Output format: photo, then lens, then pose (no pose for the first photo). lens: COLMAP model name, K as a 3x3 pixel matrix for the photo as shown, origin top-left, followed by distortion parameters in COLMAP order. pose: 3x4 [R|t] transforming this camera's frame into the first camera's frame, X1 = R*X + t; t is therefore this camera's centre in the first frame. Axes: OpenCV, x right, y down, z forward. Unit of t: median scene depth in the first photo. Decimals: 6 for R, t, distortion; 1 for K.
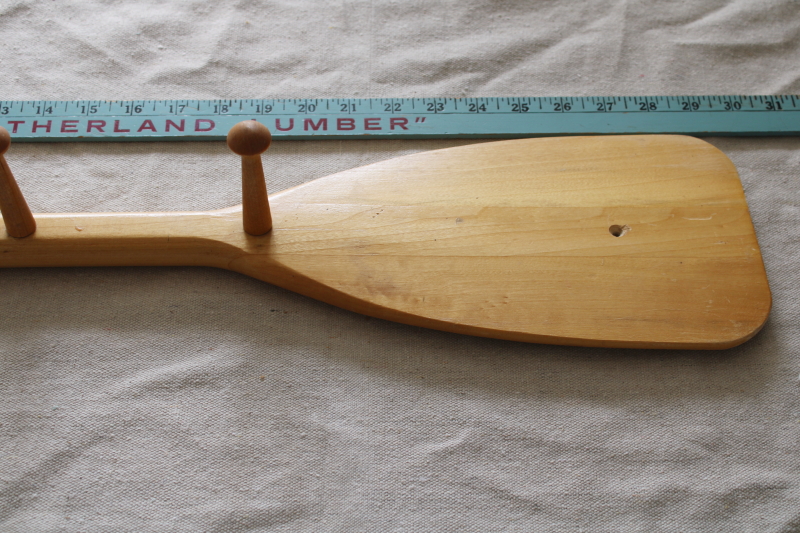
lens RADIAL K [[1217.7, 0, 400.0], [0, 1217.7, 266.5], [0, 0, 1]] dist [-0.025558, -0.033593]
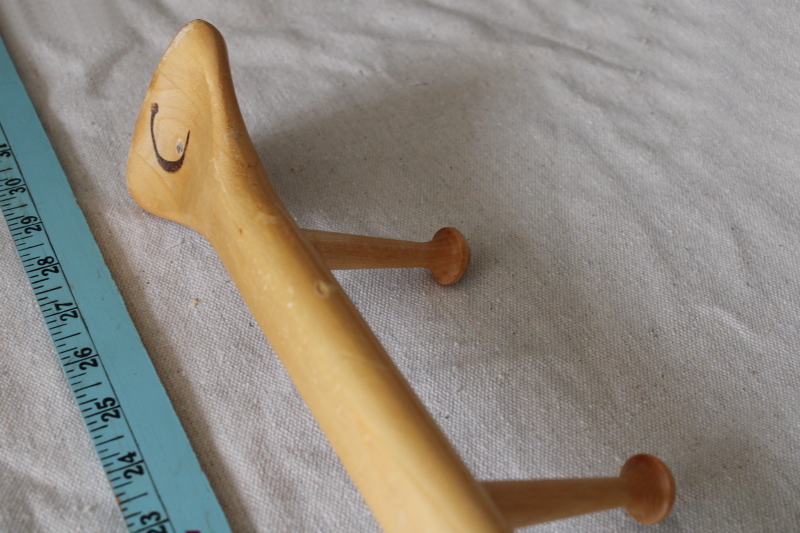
lens RADIAL K [[1167.8, 0, 412.1], [0, 1167.8, 267.7], [0, 0, 1]] dist [-0.020429, 0.002635]
pose [[-0.427868, -0.647252, 0.630868, -0.249652], [0.718445, 0.179963, 0.671901, -0.390702], [-0.548422, 0.740728, 0.388014, 0.649301]]
